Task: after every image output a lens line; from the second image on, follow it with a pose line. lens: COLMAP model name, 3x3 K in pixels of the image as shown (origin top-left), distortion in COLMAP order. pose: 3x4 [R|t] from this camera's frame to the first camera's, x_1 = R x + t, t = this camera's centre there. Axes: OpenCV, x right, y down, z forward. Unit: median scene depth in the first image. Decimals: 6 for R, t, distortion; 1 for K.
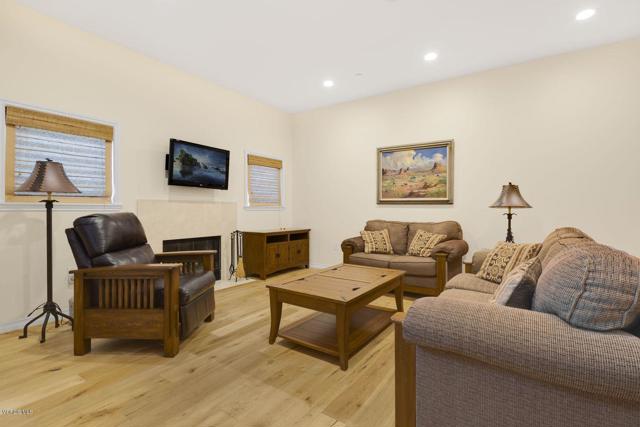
lens RADIAL K [[303.2, 0, 320.0], [0, 303.2, 213.5], [0, 0, 1]] dist [0.001531, 0.000238]
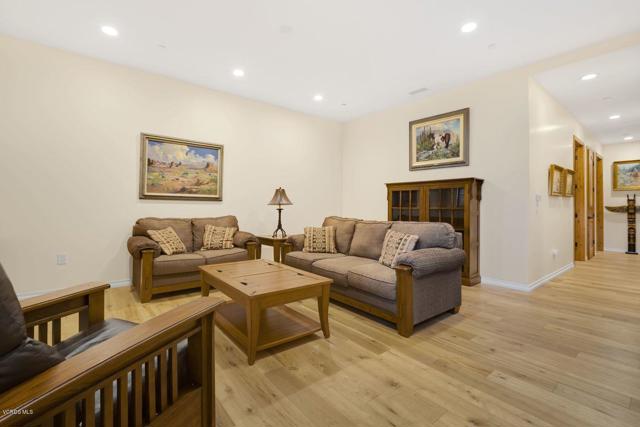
lens RADIAL K [[282.0, 0, 320.0], [0, 282.0, 213.5], [0, 0, 1]] dist [-0.001887, -0.000197]
pose [[0.290044, -0.027236, 0.956626, -0.467252], [0.005332, 0.999625, 0.026844, -0.009468], [-0.956999, -0.002685, 0.290080, 0.319826]]
